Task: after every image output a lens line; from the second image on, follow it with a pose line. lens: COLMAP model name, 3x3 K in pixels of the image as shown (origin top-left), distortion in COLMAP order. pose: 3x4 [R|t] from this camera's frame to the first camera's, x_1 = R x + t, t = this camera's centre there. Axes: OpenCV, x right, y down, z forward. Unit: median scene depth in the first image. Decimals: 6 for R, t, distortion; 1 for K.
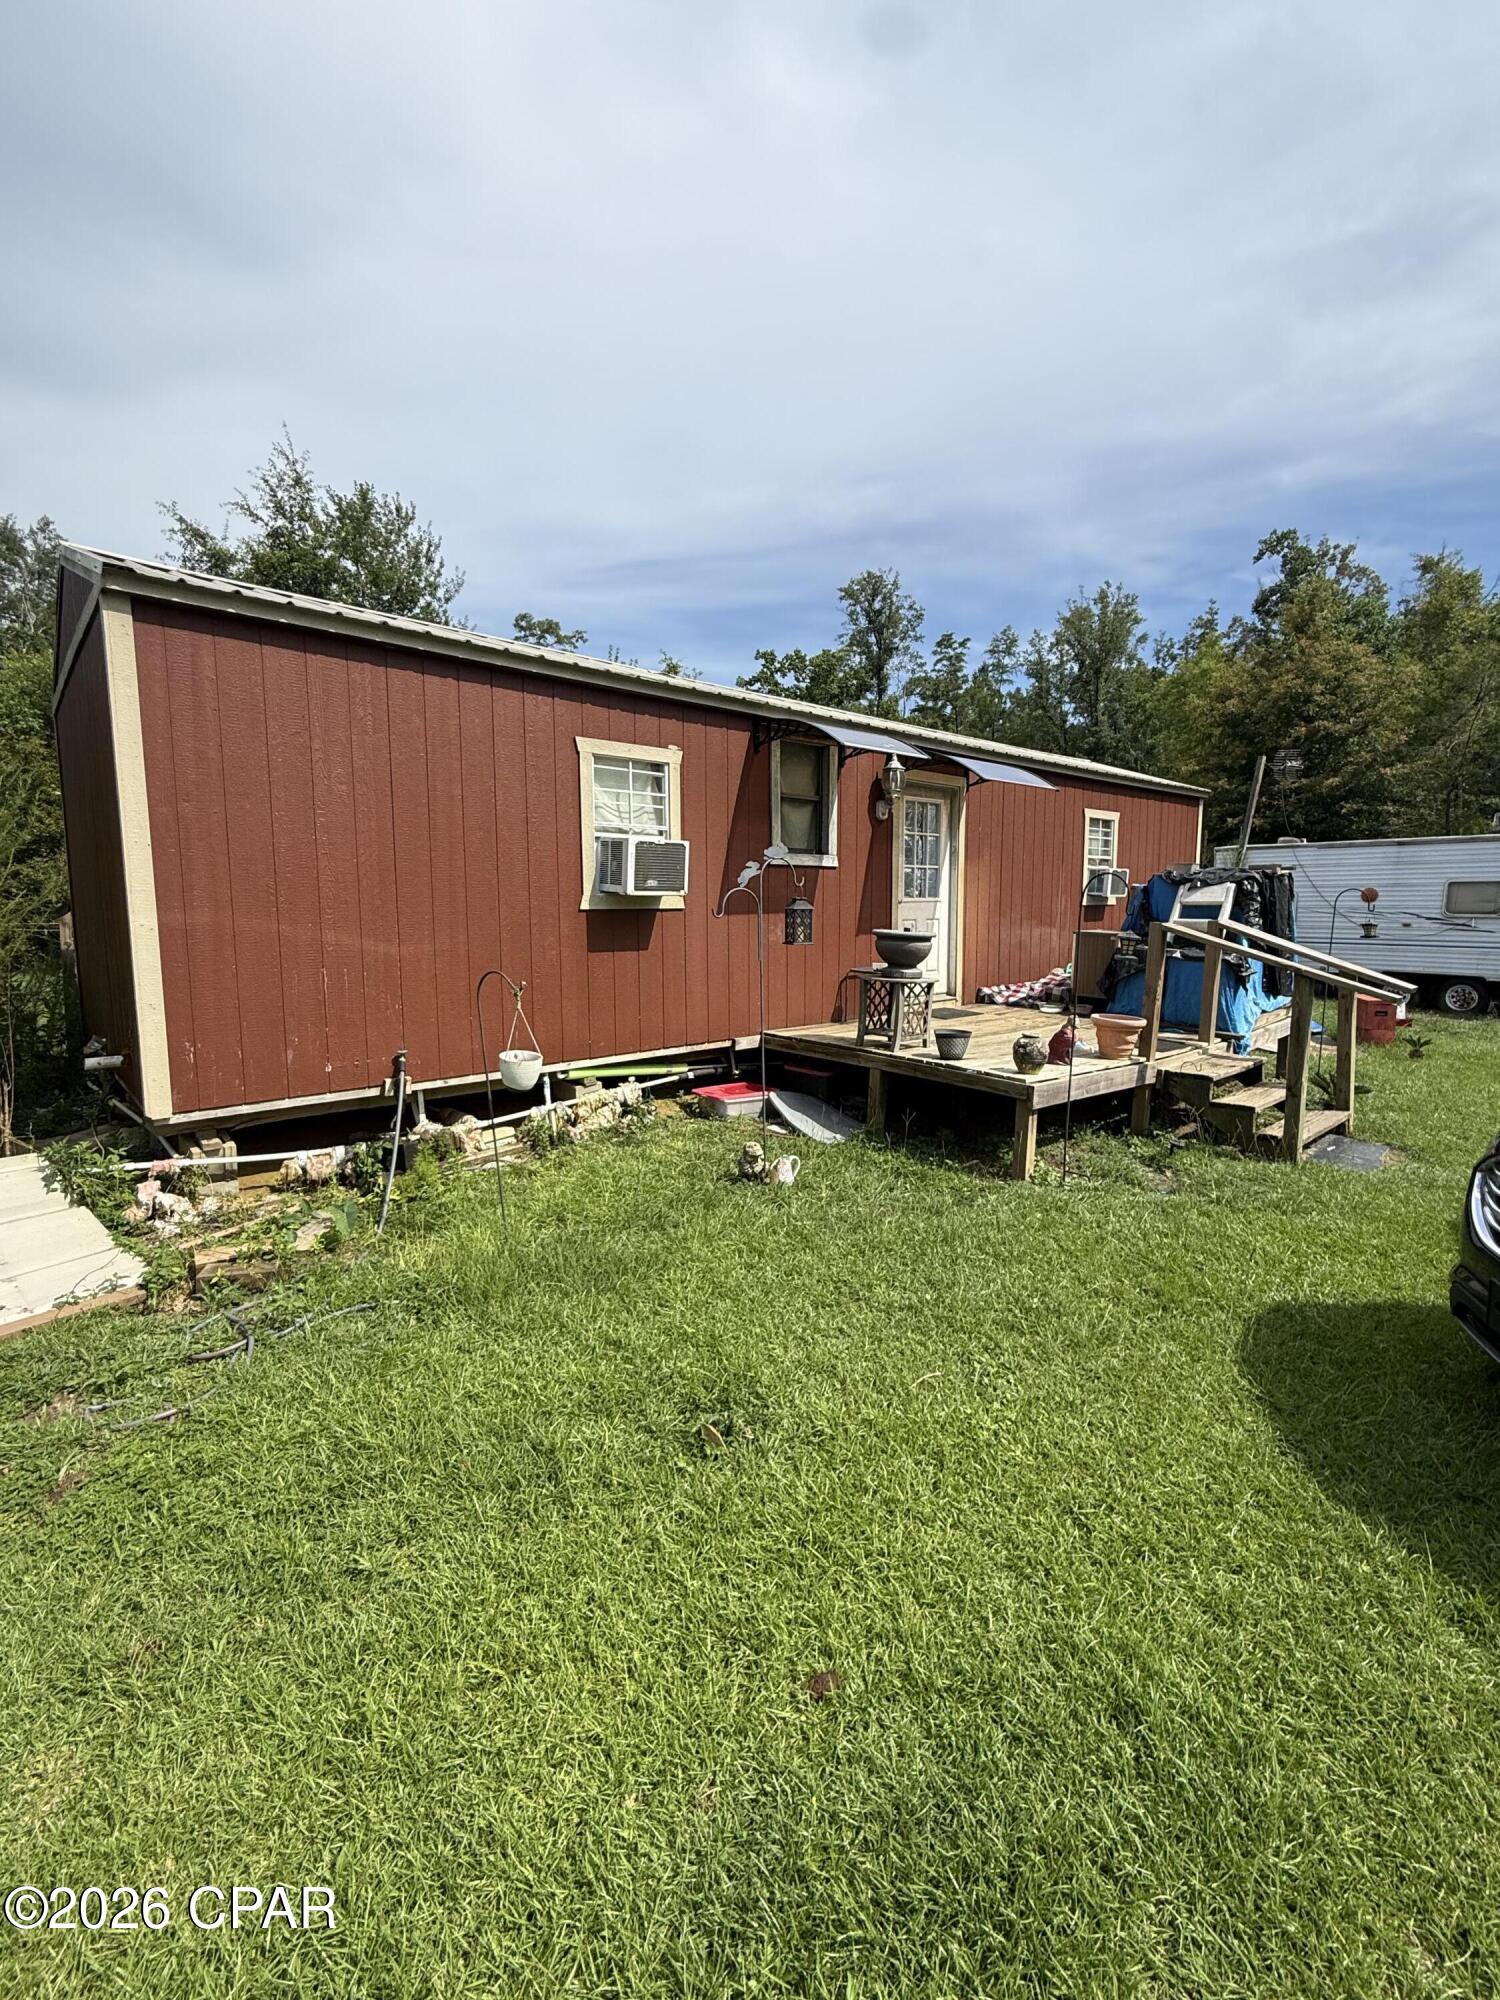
lens RADIAL K [[869.5, 0, 751.1], [0, 869.5, 999.4], [0, 0, 1]] dist [-0.003222, 0.000397]
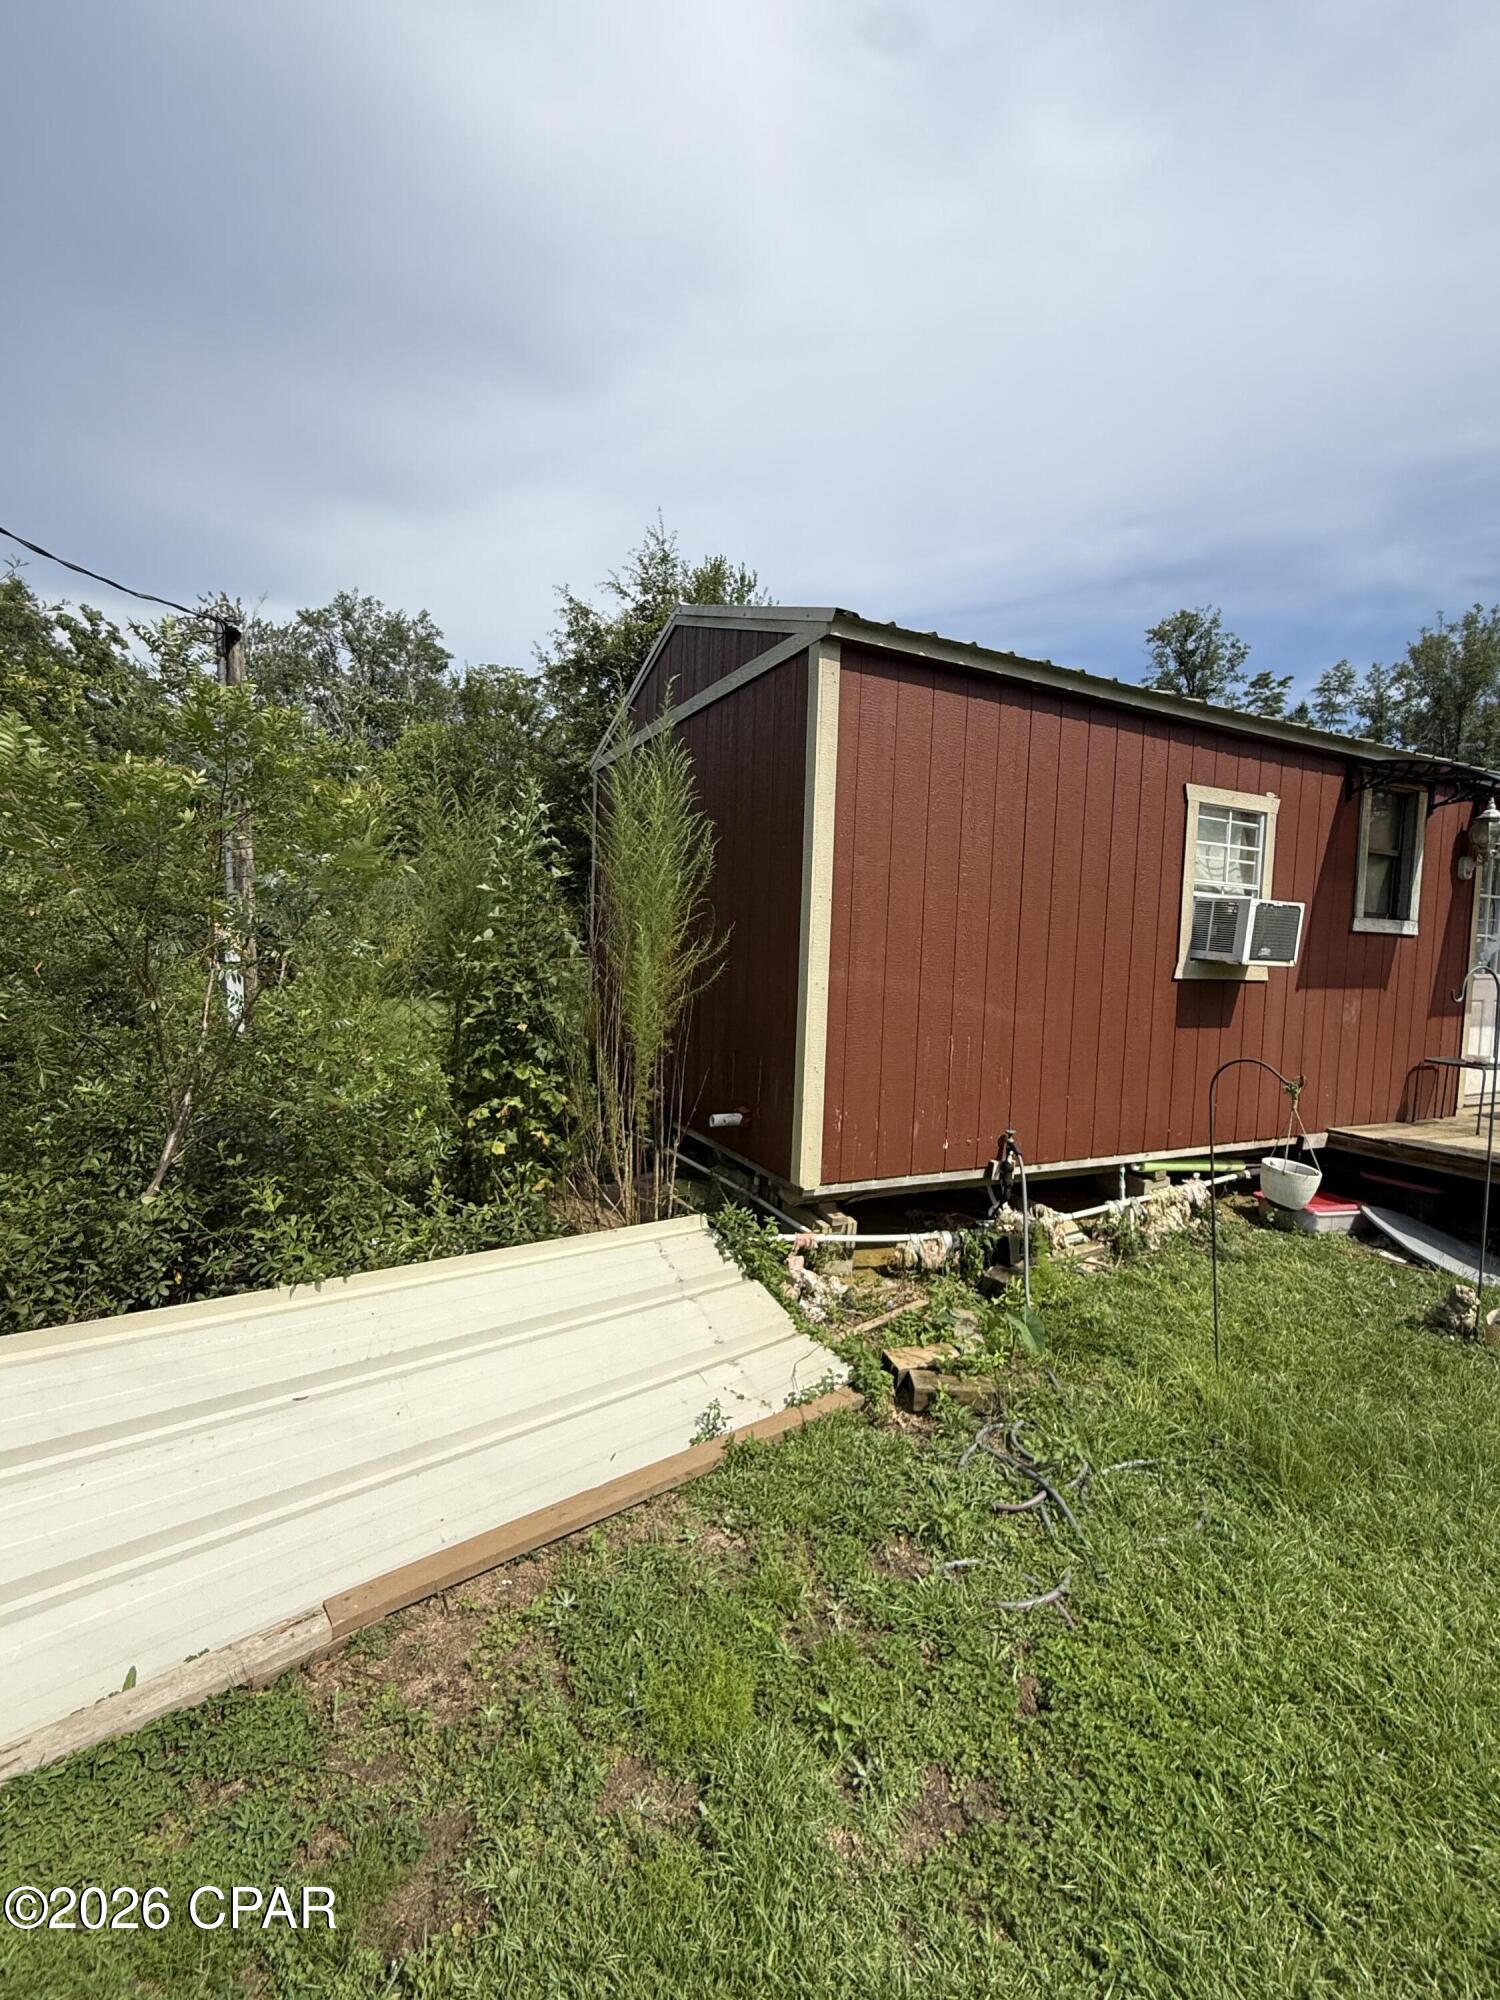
lens RADIAL K [[869.5, 0, 748.4], [0, 869.5, 998.4], [0, 0, 1]] dist [-0.003222, 0.000397]
pose [[0.964194, 0.050488, -0.260349, -0.365118], [-0.065181, 0.996713, -0.048111, -0.013165], [0.257064, 0.063358, 0.964315, 0.048287]]
